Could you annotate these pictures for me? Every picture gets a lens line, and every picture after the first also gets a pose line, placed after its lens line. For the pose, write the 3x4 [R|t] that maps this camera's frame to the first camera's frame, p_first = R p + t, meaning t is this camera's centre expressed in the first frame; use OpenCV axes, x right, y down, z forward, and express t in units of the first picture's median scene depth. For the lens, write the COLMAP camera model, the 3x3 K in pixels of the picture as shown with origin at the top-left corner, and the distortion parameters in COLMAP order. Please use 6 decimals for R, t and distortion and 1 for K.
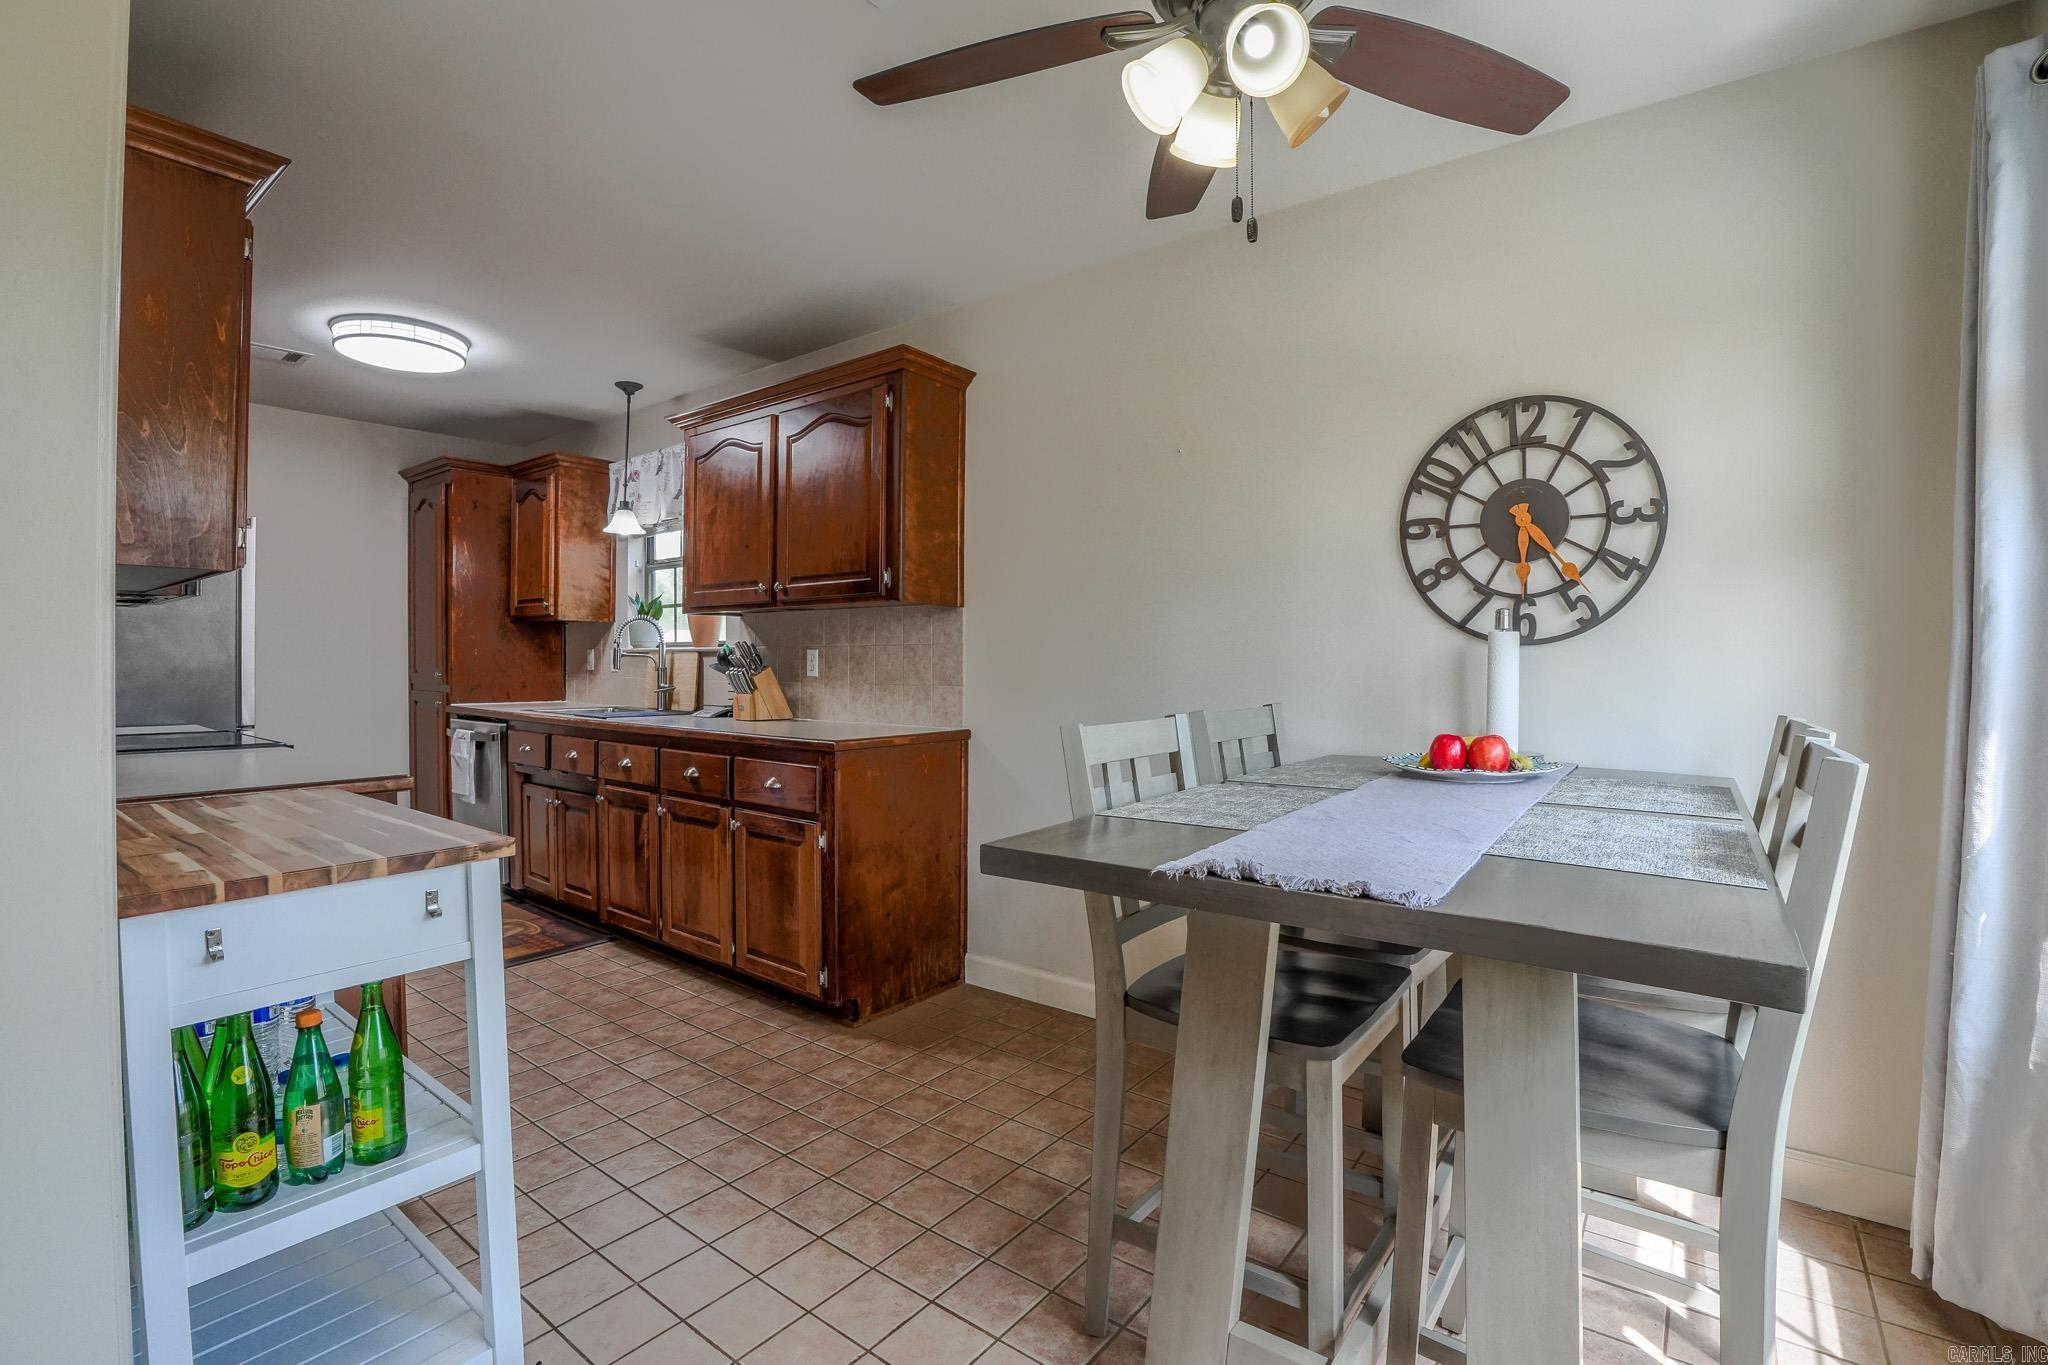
lens RADIAL K [[903.2, 0, 1027.0], [0, 903.2, 679.0], [0, 0, 1]] dist [-0.059358, 0.010469]
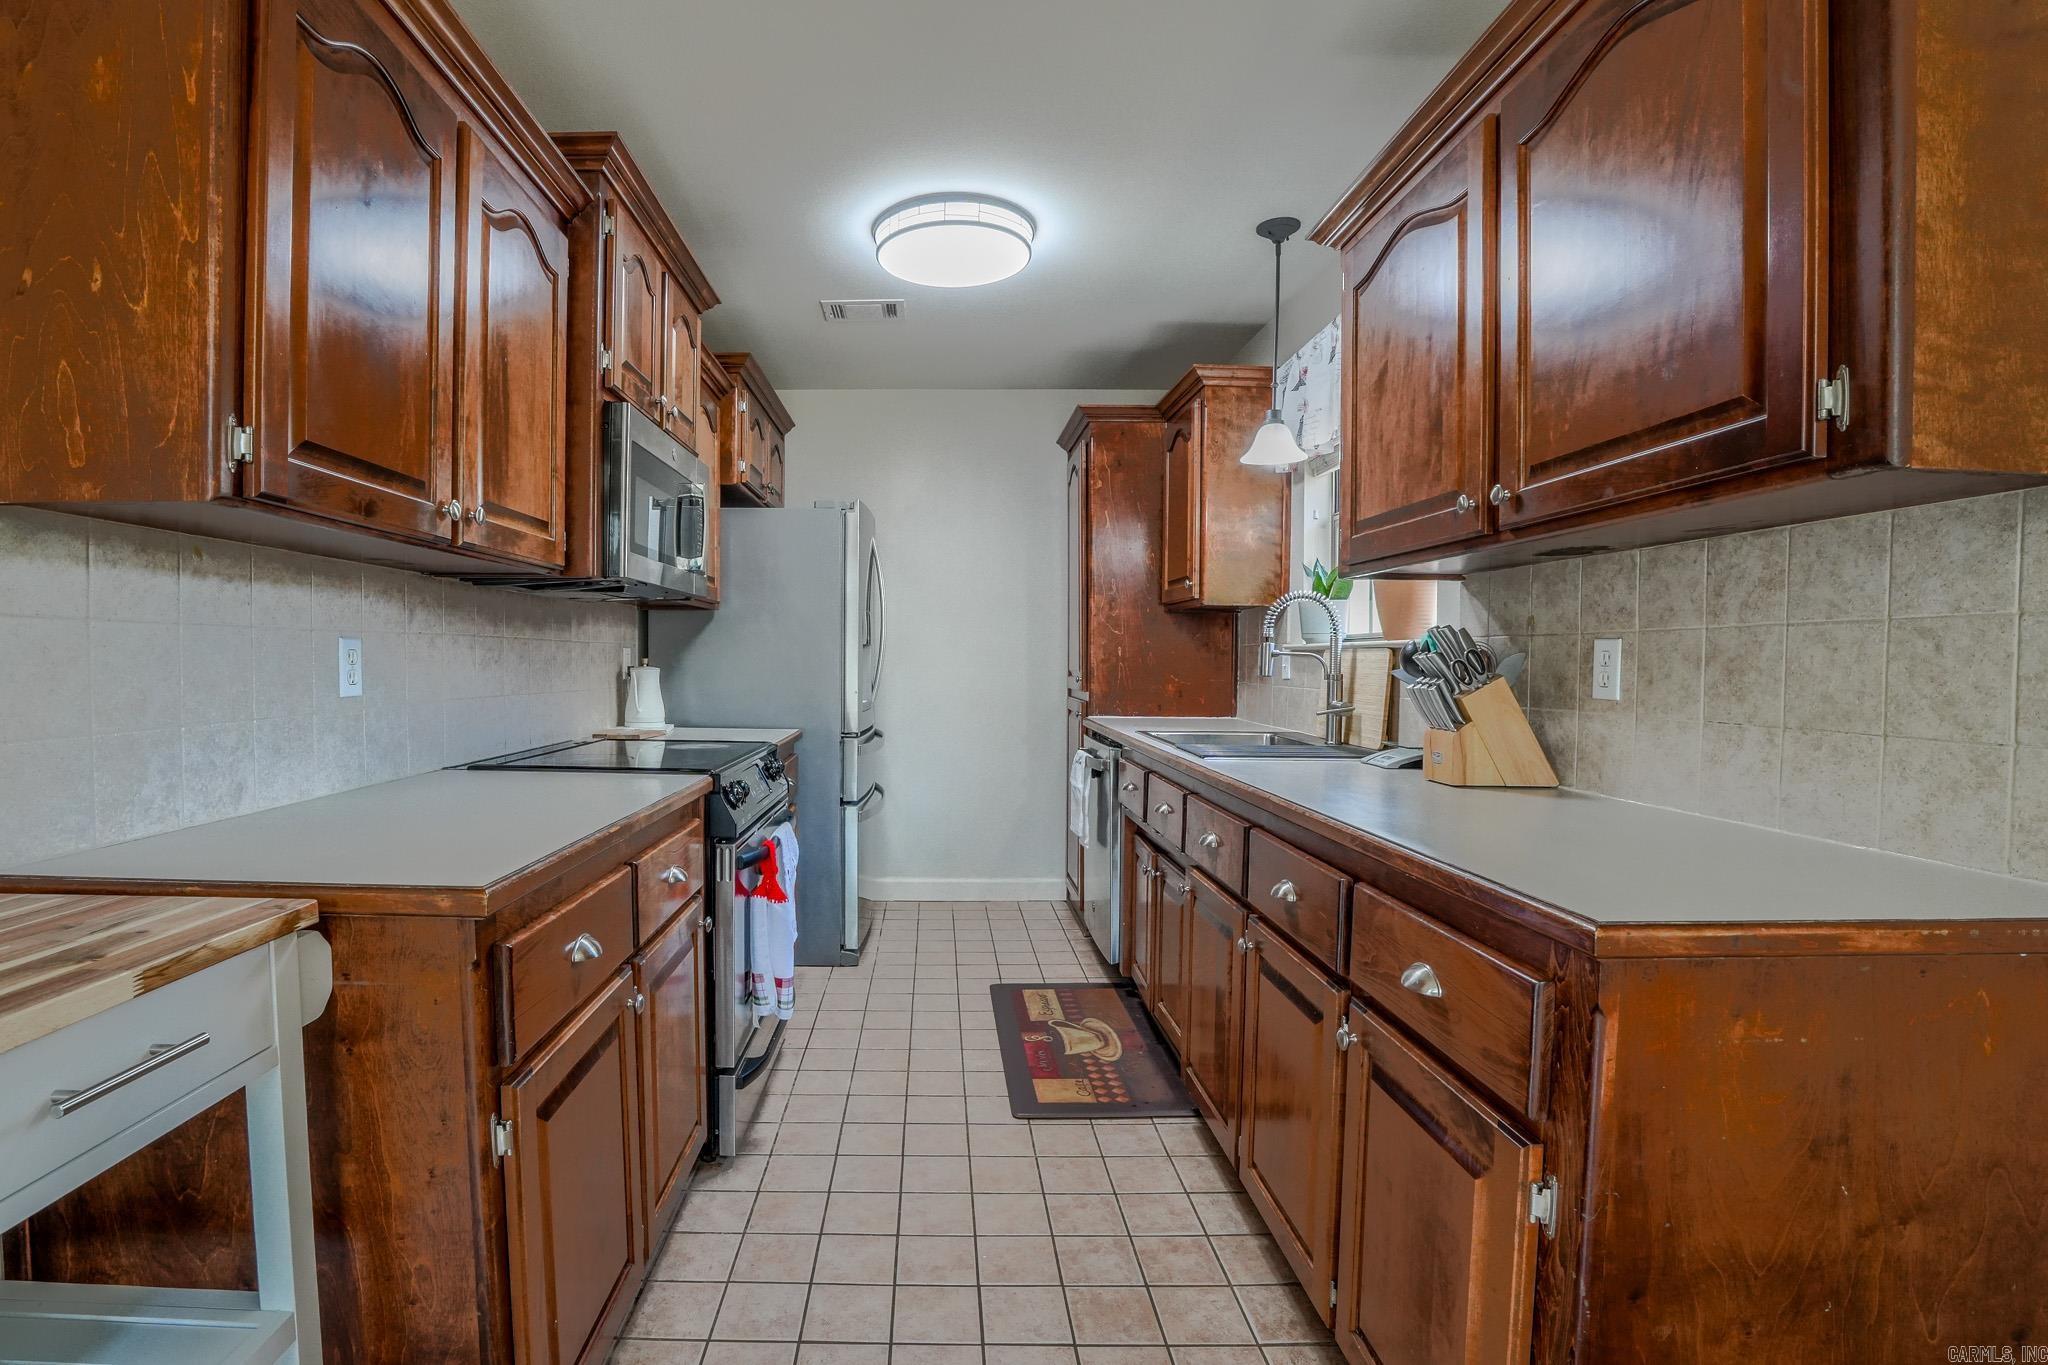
lens RADIAL K [[832.0, 0, 1016.6], [0, 832.0, 686.1], [0, 0, 1]] dist [-0.036339, 0.001494]
pose [[0.590972, 0.024915, -0.806307, -0.085839], [-0.018207, 0.999680, 0.017545, -0.011577], [0.806487, 0.004312, 0.591237, 0.535545]]
